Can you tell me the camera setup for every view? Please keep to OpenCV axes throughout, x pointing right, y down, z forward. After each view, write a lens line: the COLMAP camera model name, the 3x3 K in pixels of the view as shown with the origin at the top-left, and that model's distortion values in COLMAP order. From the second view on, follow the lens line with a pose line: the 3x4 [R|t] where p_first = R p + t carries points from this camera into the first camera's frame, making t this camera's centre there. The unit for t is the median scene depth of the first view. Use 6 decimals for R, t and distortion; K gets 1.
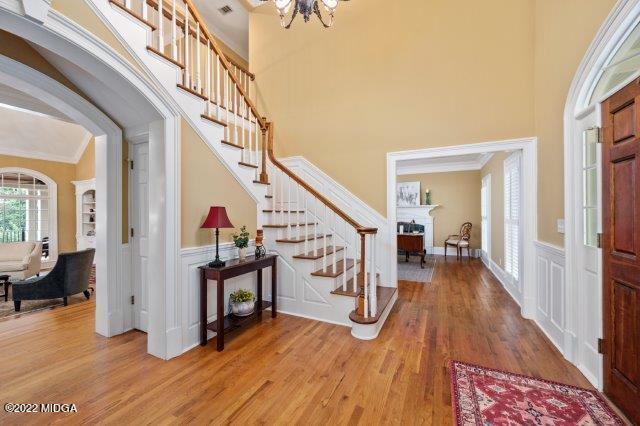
lens RADIAL K [[253.6, 0, 323.3], [0, 253.6, 213.1], [0, 0, 1]] dist [-0.002671, -0.000374]
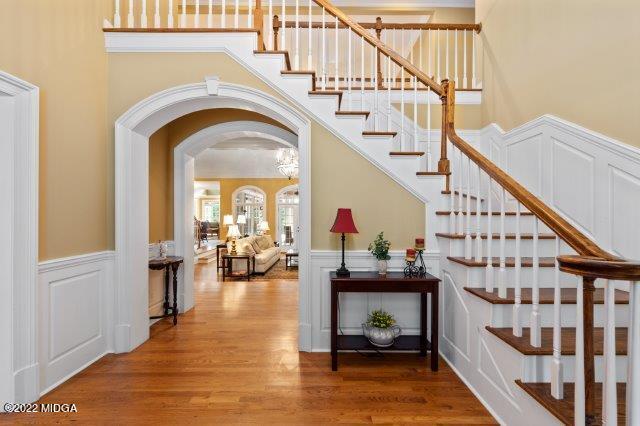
lens RADIAL K [[253.6, 0, 319.8], [0, 253.6, 215.7], [0, 0, 1]] dist [-0.002671, -0.000374]
pose [[0.427811, 0.006609, -0.903844, 0.293196], [-0.001662, 0.999977, 0.006525, -0.005518], [0.903867, -0.001289, 0.427812, 0.444999]]
